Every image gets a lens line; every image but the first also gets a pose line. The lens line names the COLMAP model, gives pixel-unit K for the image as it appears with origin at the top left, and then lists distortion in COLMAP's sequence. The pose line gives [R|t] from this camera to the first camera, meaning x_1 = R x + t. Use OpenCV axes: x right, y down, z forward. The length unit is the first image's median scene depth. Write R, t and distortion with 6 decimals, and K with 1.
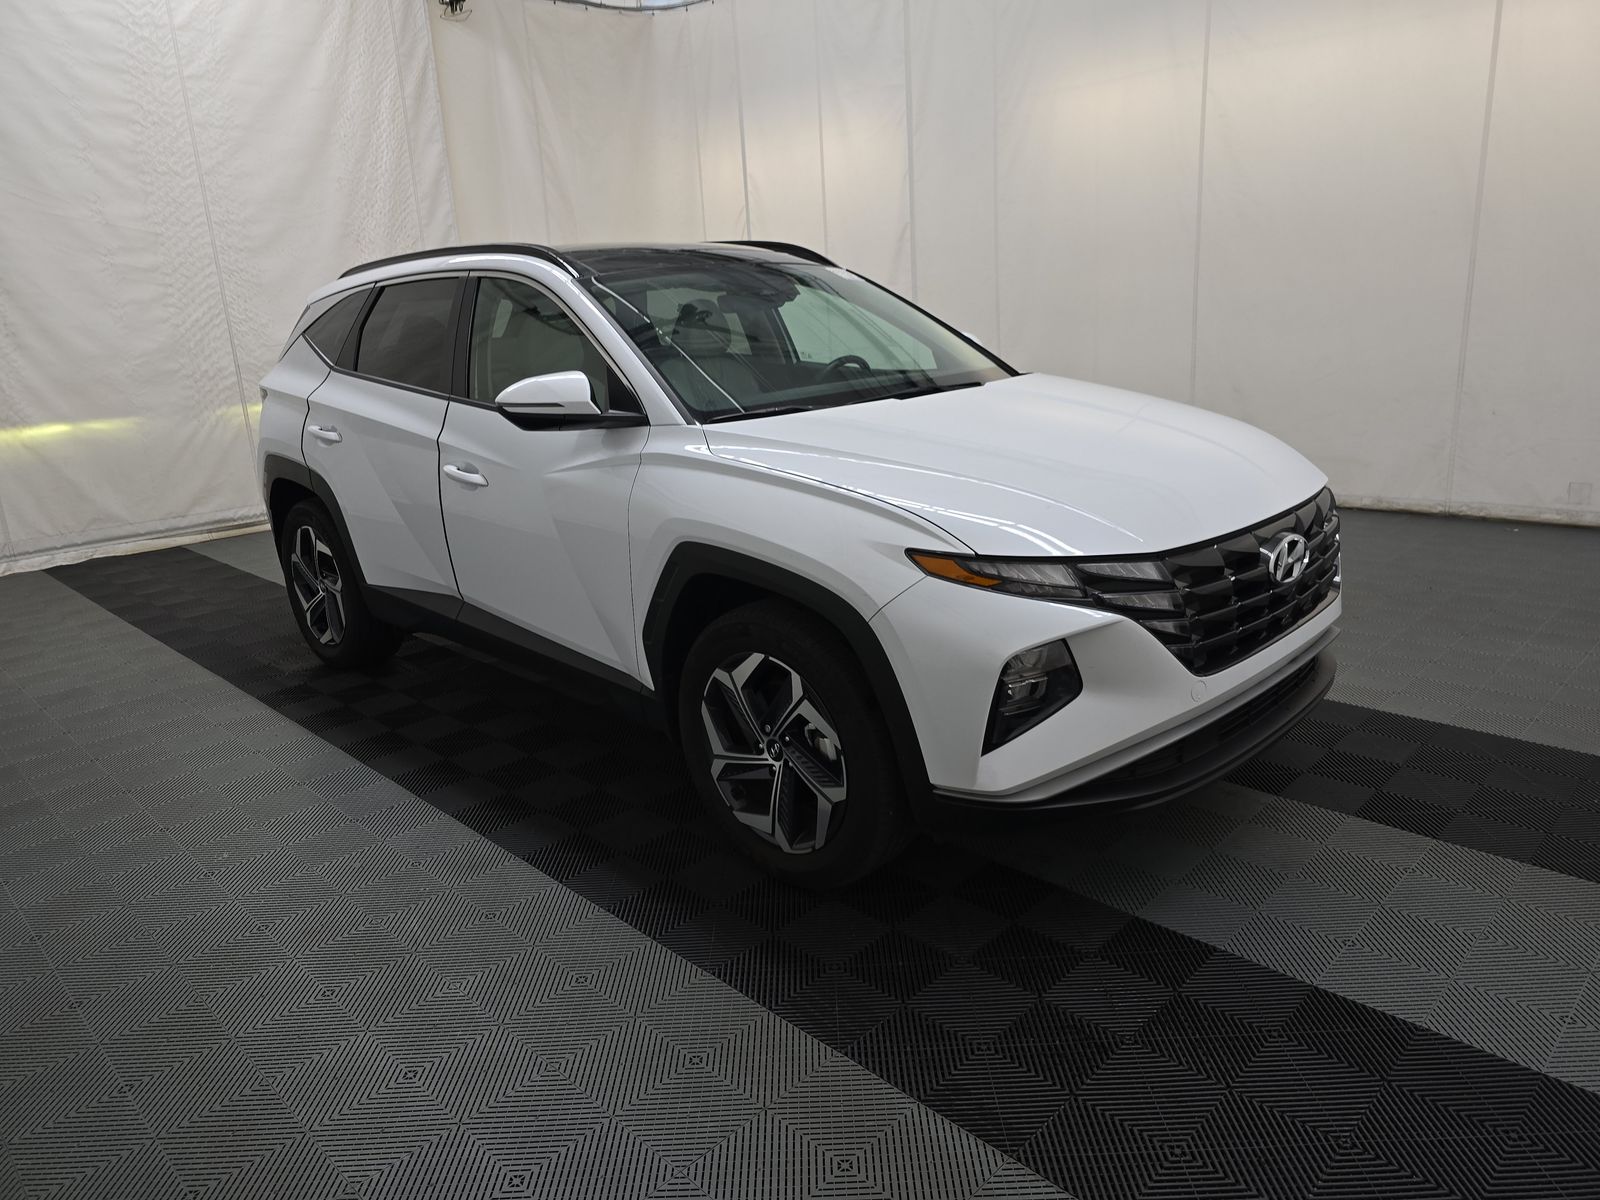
lens RADIAL K [[1084.5, 0, 799.1], [0, 1084.5, 594.5], [0, 0, 1]] dist [0.044450, -0.036621]
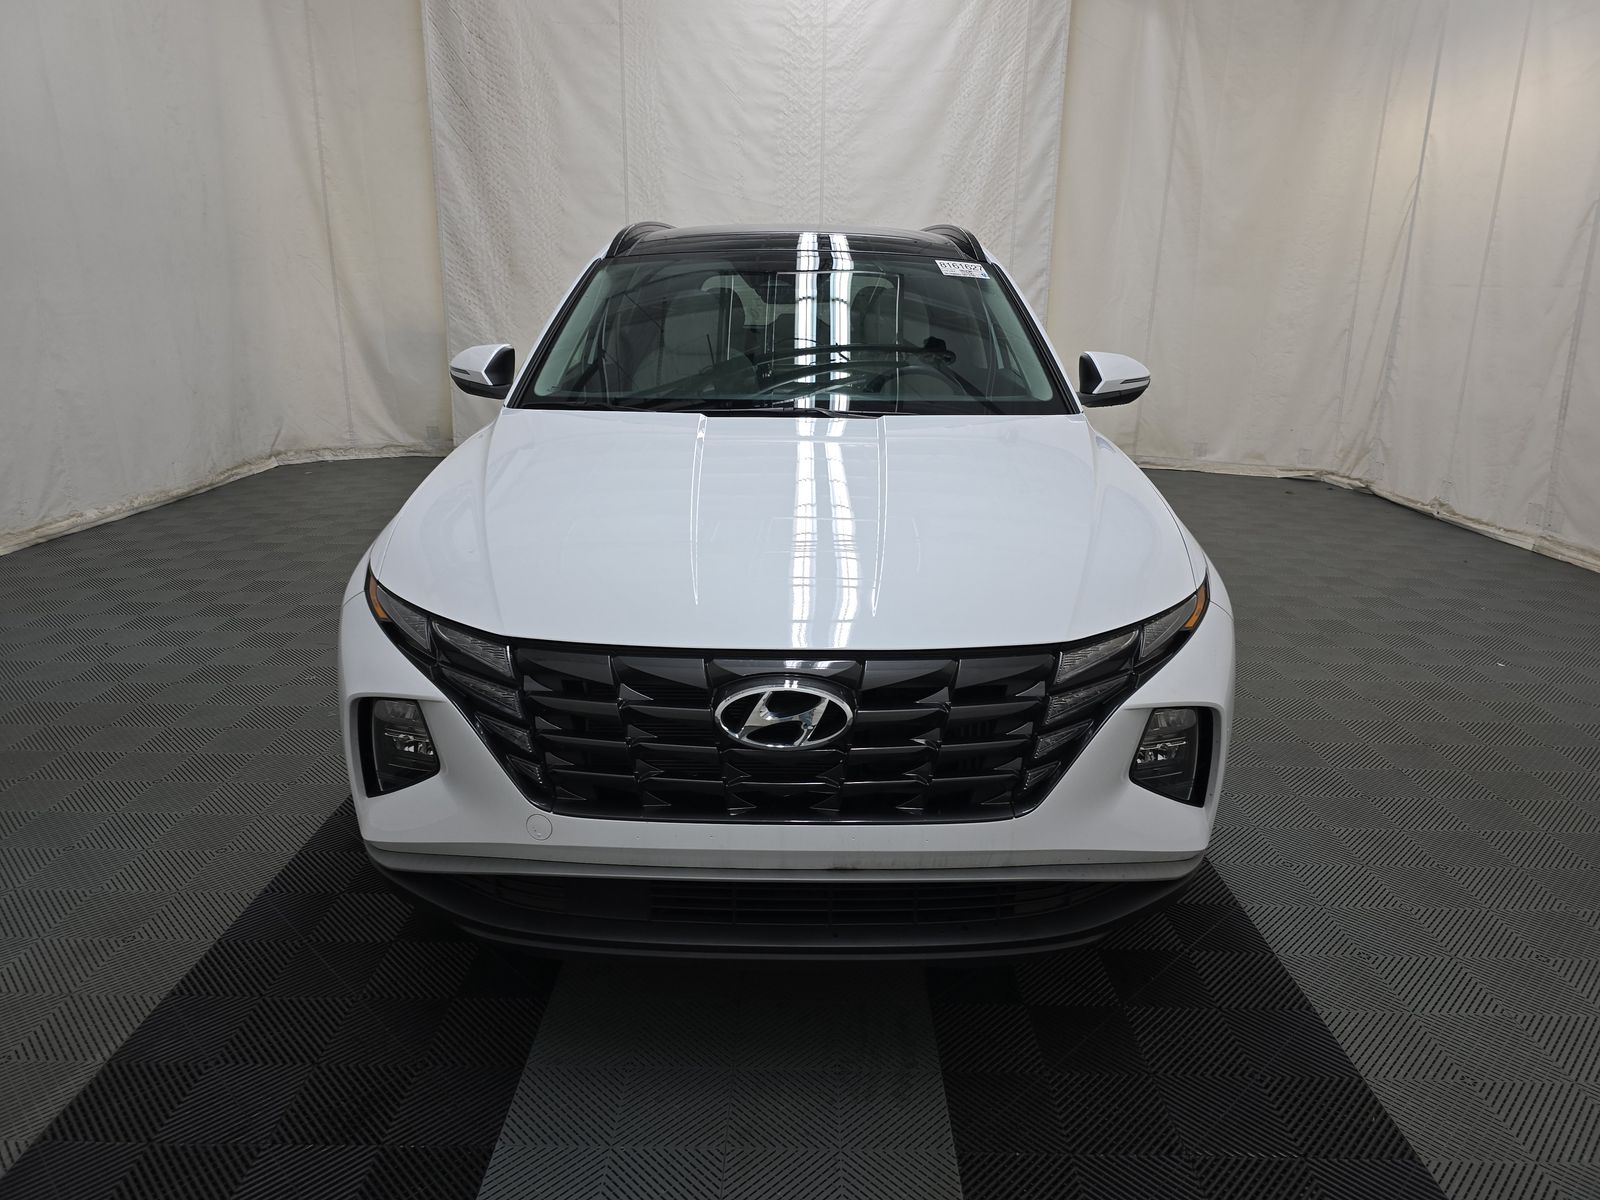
lens RADIAL K [[1084.5, 0, 799.1], [0, 1084.5, 594.5], [0, 0, 1]] dist [0.044450, -0.036621]
pose [[0.703339, 0.254283, -0.663818, 0.316506], [-0.235988, 0.964395, 0.119385, -0.068756], [0.670540, 0.072685, 0.738304, 0.171656]]
